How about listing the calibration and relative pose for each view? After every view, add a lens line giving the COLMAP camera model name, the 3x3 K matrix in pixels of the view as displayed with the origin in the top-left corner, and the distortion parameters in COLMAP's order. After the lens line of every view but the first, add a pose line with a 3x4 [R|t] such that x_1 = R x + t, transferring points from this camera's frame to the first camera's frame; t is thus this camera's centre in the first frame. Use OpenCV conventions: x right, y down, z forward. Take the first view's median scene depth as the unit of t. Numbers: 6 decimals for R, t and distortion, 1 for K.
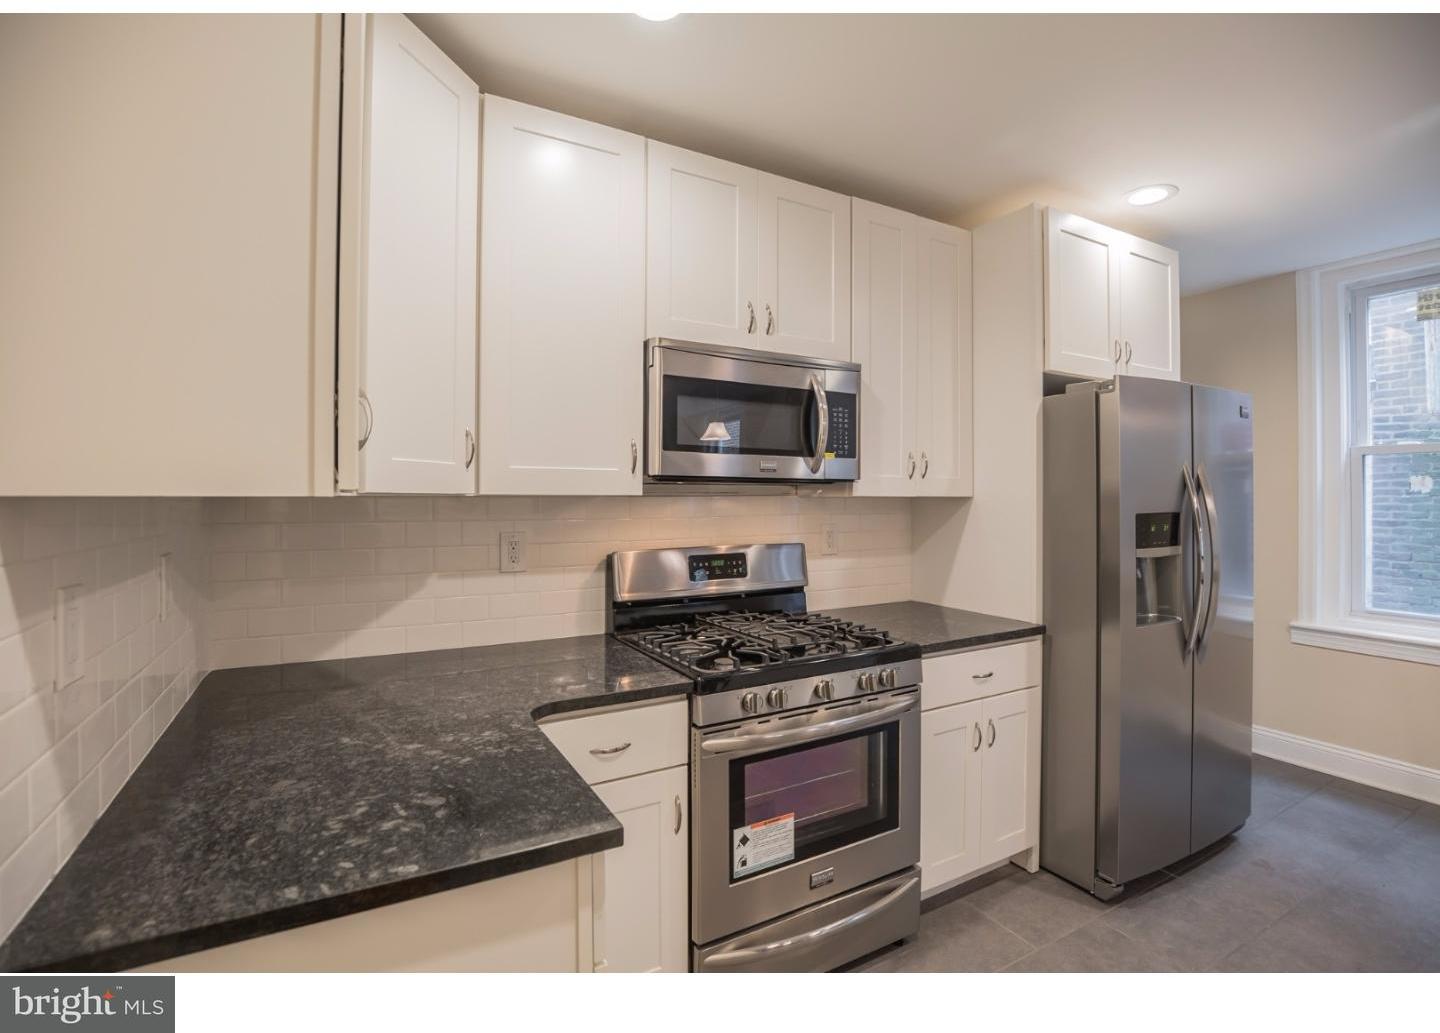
lens RADIAL K [[679.9, 0, 711.8], [0, 679.9, 481.4], [0, 0, 1]] dist [-0.026761, 0.000809]
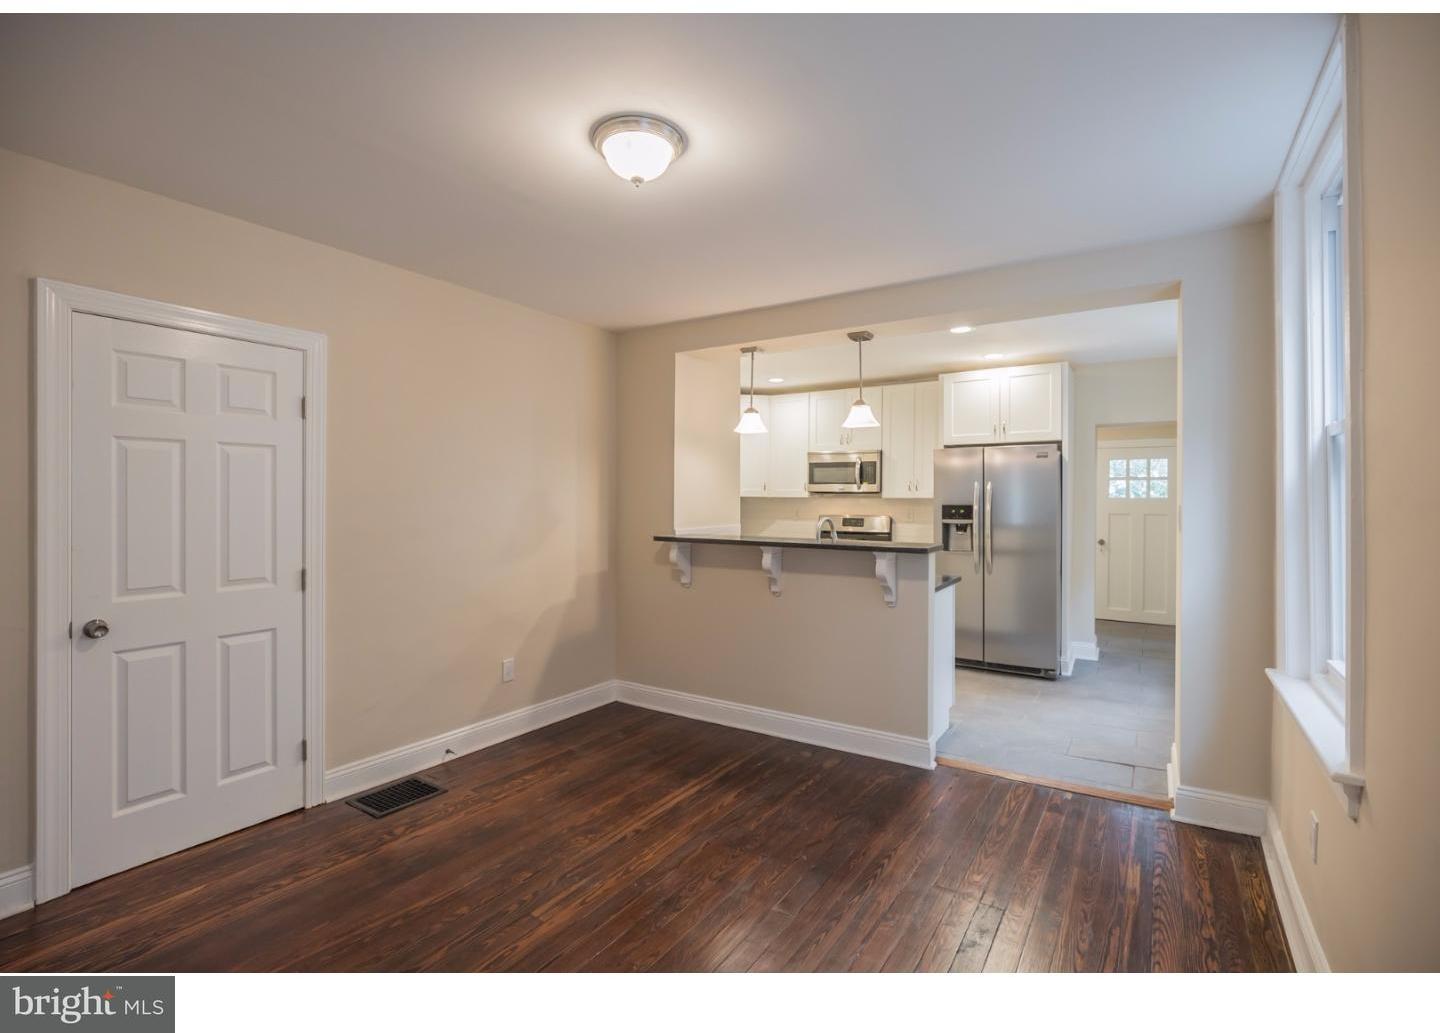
lens RADIAL K [[679.9, 0, 711.8], [0, 679.9, 481.4], [0, 0, 1]] dist [-0.026761, 0.000809]
pose [[0.428404, -0.022110, -0.903317, 2.470255], [0.012734, 0.999749, -0.018431, -0.002882], [0.903497, -0.003607, 0.428578, -0.814593]]
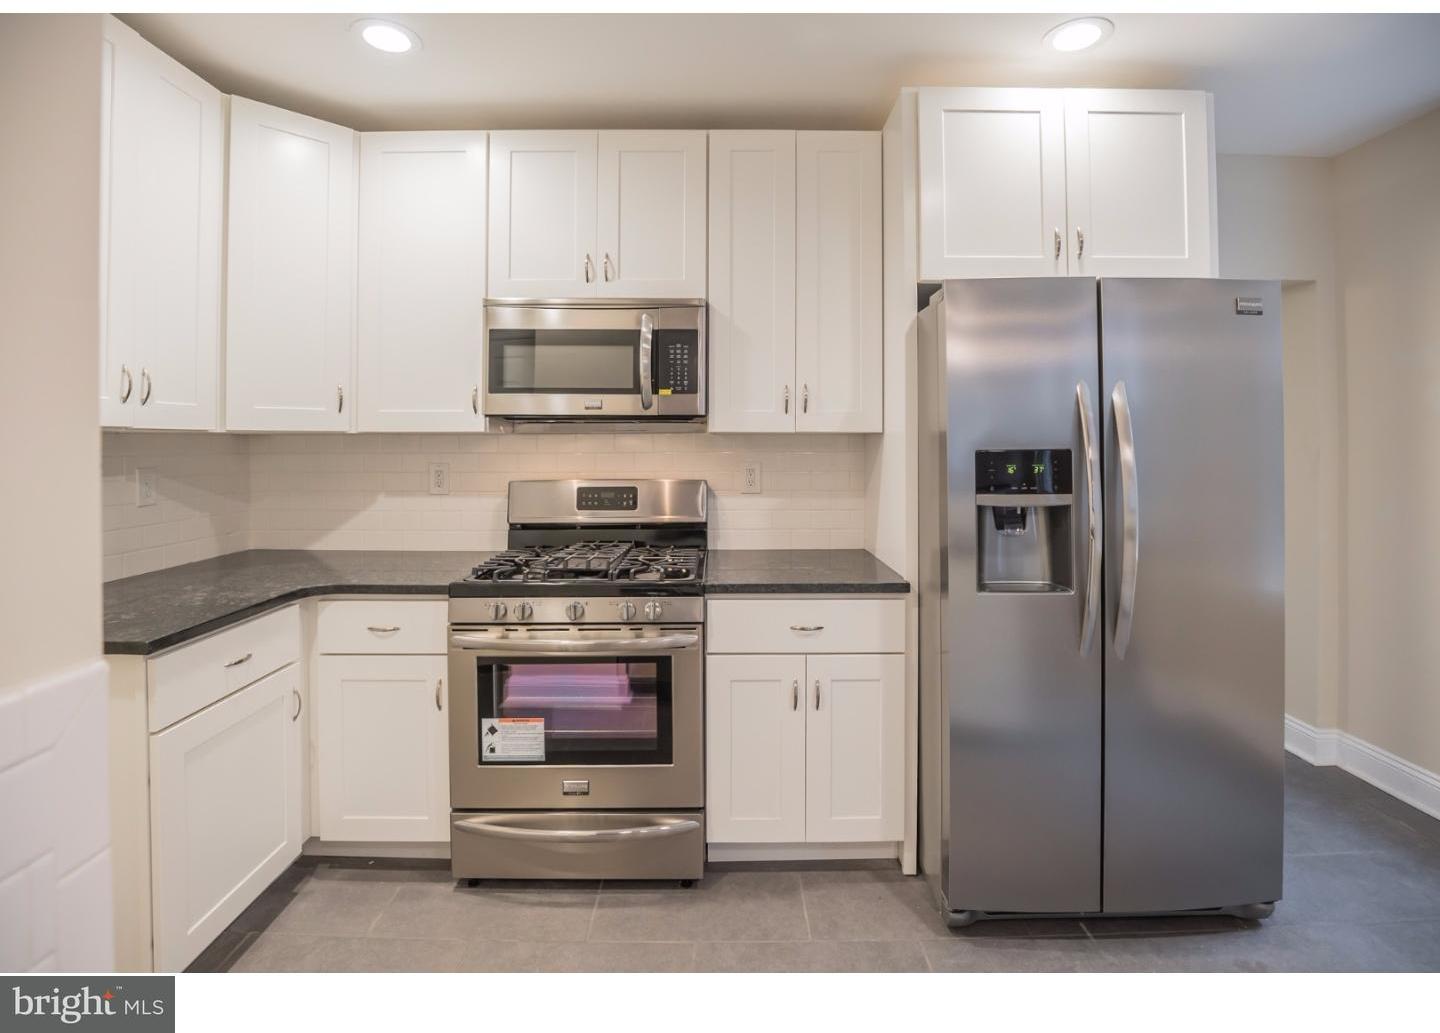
lens RADIAL K [[715.7, 0, 738.4], [0, 715.7, 421.6], [0, 0, 1]] dist [-0.022461, 0.000236]
pose [[0.867167, -0.017113, -0.497724, 0.793471], [0.013323, 0.999849, -0.011164, 0.019468], [0.497840, 0.003050, 0.867264, 0.121948]]
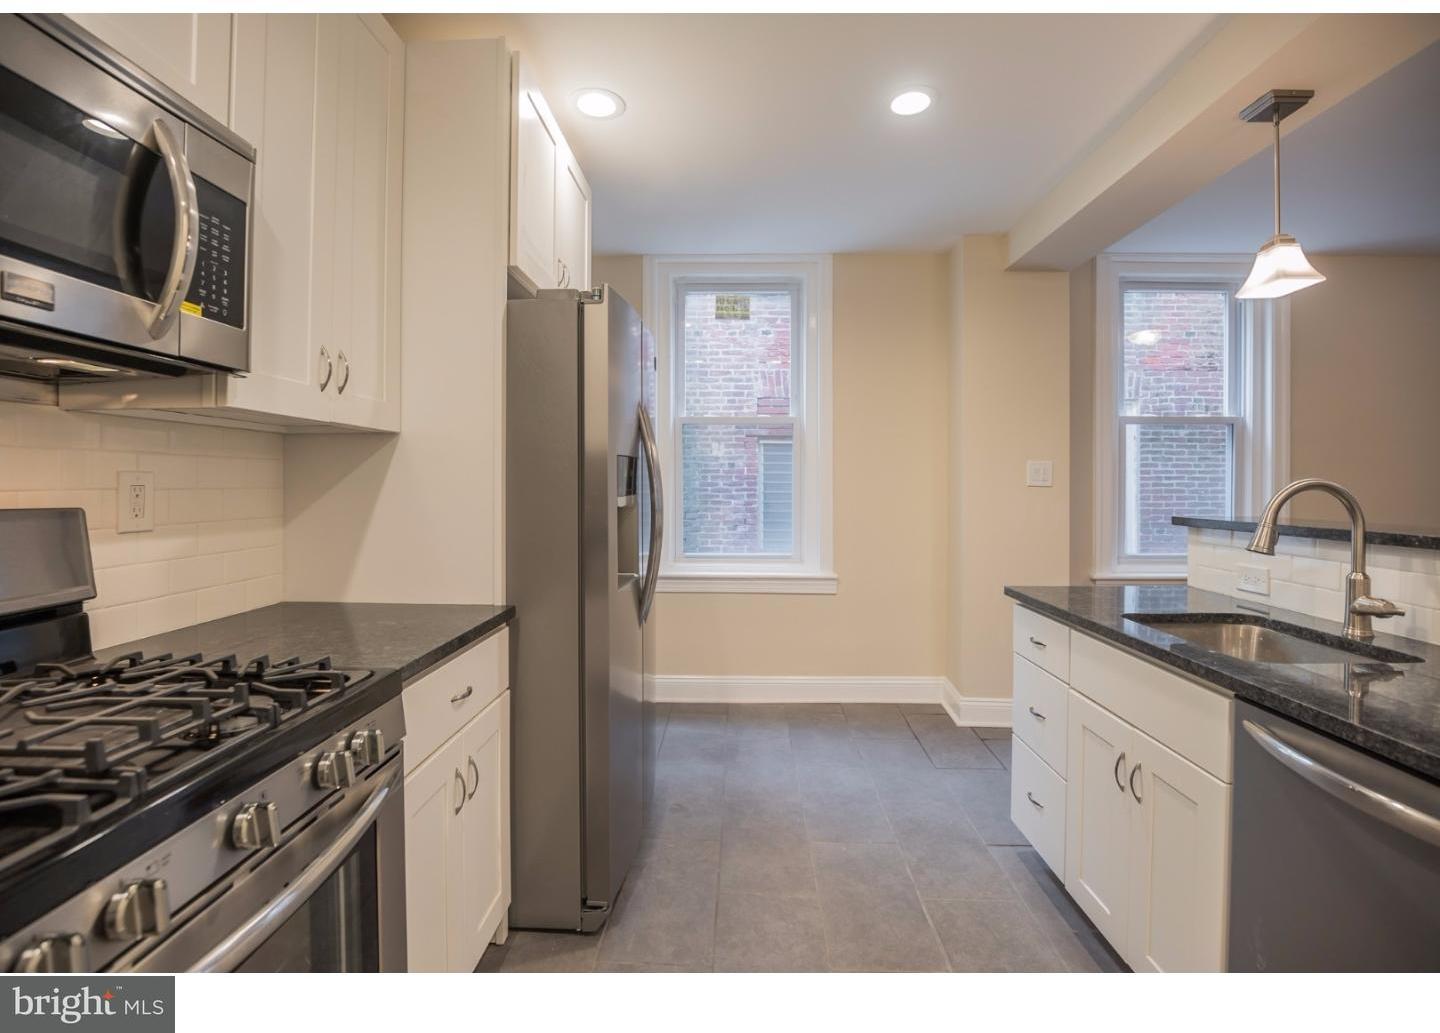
lens RADIAL K [[679.9, 0, 711.8], [0, 679.9, 481.4], [0, 0, 1]] dist [-0.026761, 0.000809]
pose [[0.521696, 0.001281, 0.853131, -0.030922], [-0.016123, 0.999835, 0.008358, 0.070006], [-0.852979, -0.018115, 0.521630, 0.446669]]
